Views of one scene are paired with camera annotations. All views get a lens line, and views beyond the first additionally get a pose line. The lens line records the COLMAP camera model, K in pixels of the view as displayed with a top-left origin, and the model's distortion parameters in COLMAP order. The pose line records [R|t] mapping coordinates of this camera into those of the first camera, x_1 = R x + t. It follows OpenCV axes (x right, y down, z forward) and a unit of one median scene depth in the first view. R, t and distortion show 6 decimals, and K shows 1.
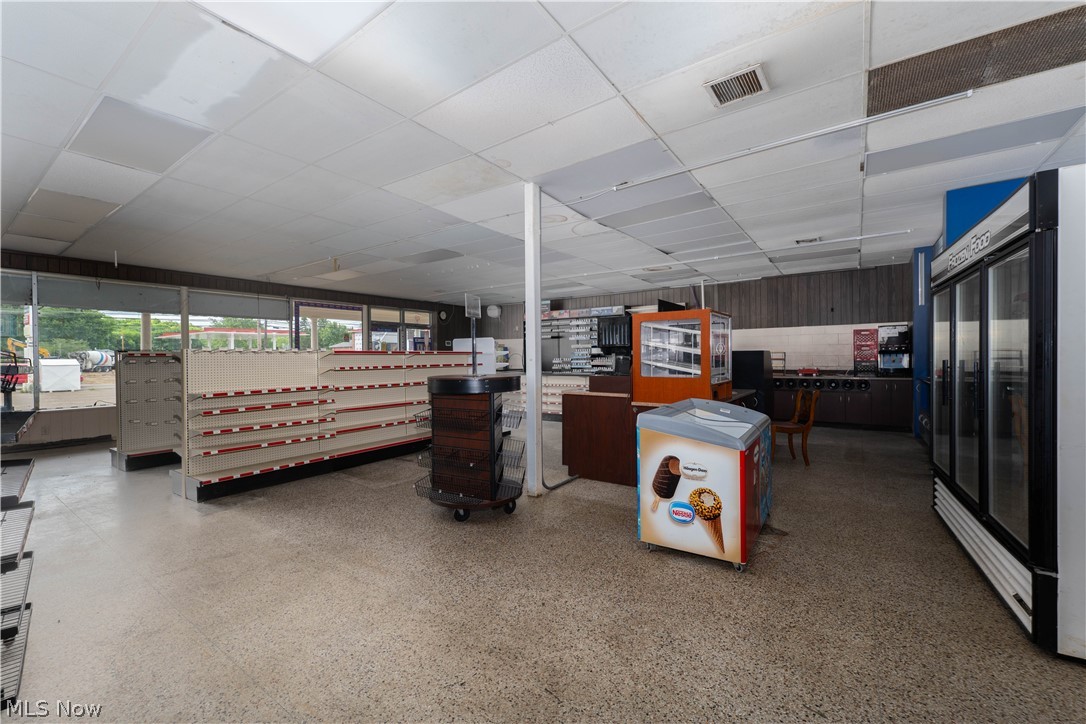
lens RADIAL K [[446.2, 0, 542.9], [0, 446.2, 363.5], [0, 0, 1]] dist [0.001775, 0.000298]
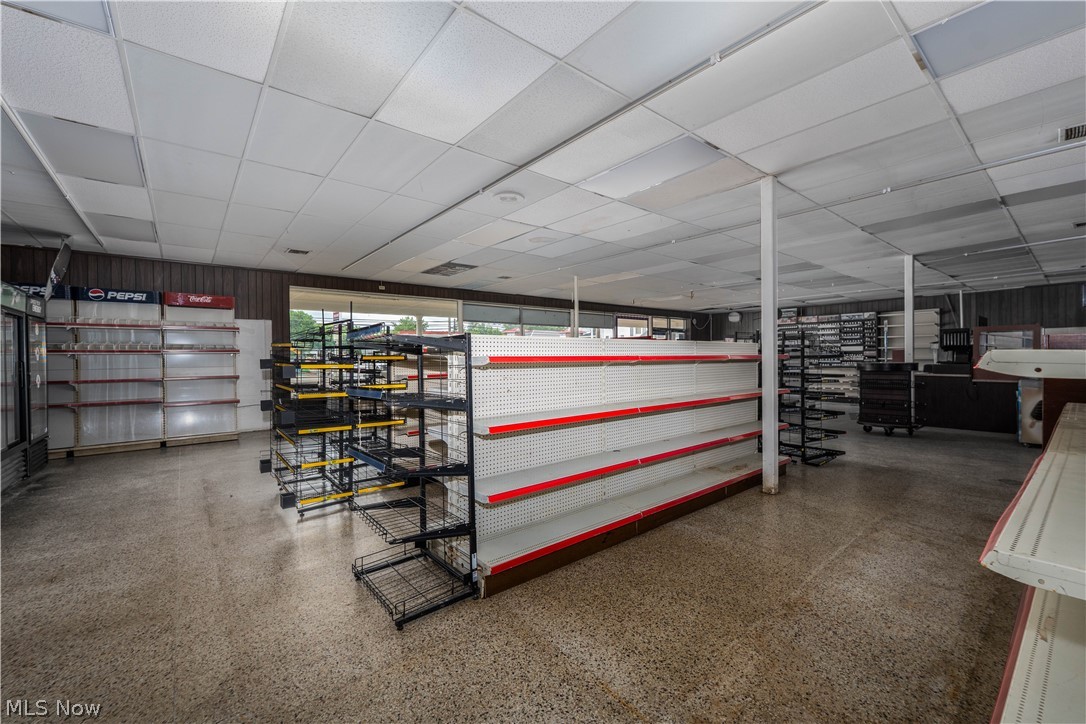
lens RADIAL K [[446.2, 0, 544.1], [0, 446.2, 360.4], [0, 0, 1]] dist [0.001775, 0.000298]
pose [[0.962986, 0.002200, -0.269541, -0.341992], [-0.002909, 0.999993, -0.002229, 0.008925], [0.269535, 0.002930, 0.962986, -0.399926]]
